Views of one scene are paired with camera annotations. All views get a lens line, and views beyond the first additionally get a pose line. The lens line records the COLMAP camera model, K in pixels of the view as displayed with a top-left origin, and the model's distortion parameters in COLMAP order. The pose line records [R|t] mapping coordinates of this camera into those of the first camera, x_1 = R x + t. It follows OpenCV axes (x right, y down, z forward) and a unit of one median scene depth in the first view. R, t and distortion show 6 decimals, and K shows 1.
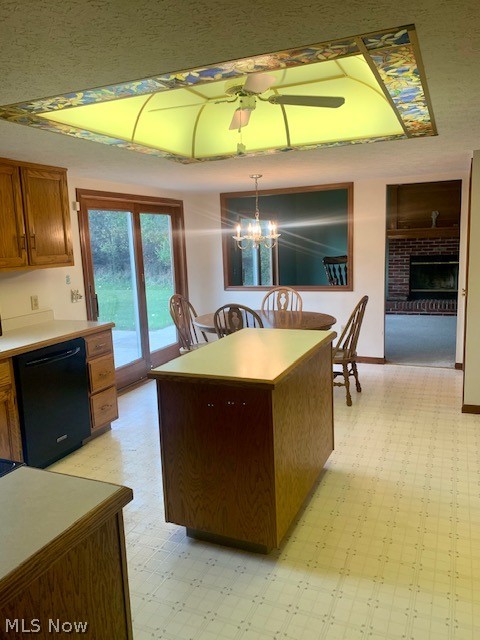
lens RADIAL K [[487.0, 0, 242.0], [0, 487.0, 315.3], [0, 0, 1]] dist [0.049171, -0.053651]
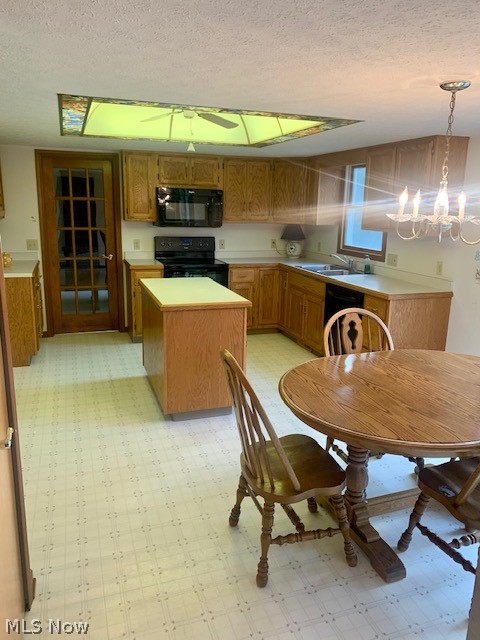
lens RADIAL K [[487.0, 0, 239.4], [0, 487.0, 321.0], [0, 0, 1]] dist [0.049171, -0.053651]
pose [[-0.735087, 0.180110, -0.653611, 0.808602], [-0.105555, 0.921907, 0.372754, -0.362607], [0.669705, 0.342999, -0.658671, 1.938038]]
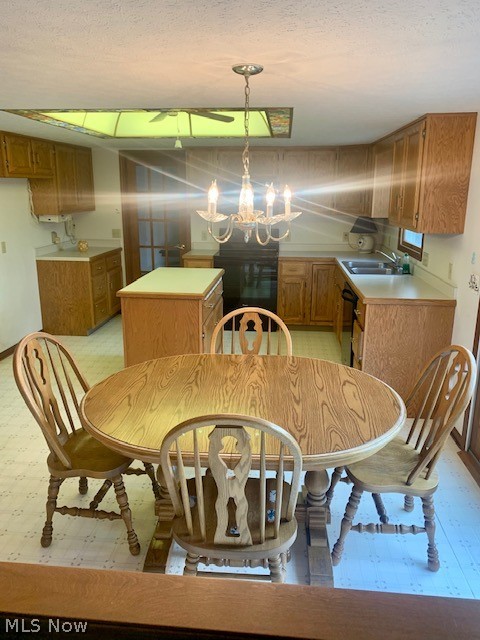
lens RADIAL K [[487.0, 0, 241.0], [0, 487.0, 322.4], [0, 0, 1]] dist [0.049171, -0.053651]
pose [[-0.949459, 0.112435, -0.293063, 0.280599], [-0.022743, 0.906550, 0.421485, -0.415338], [0.313066, 0.406848, -0.858175, 2.255443]]
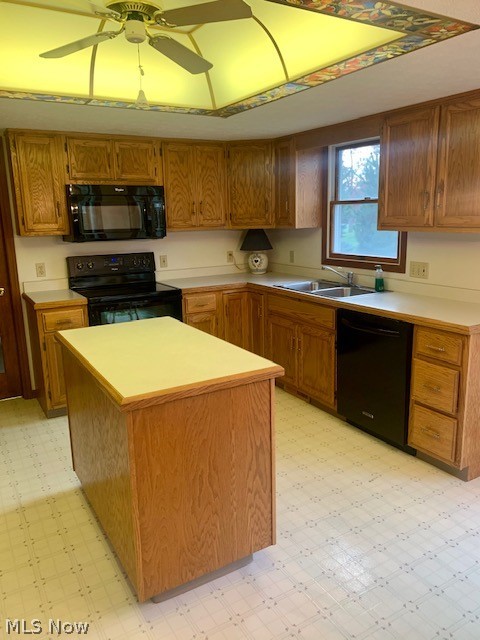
lens RADIAL K [[487.0, 0, 236.7], [0, 487.0, 319.3], [0, 0, 1]] dist [0.049171, -0.053651]
pose [[-0.584338, 0.223745, -0.780056, 0.539192], [-0.089575, 0.937582, 0.336030, -0.243440], [0.806552, 0.266229, -0.527823, 1.442058]]
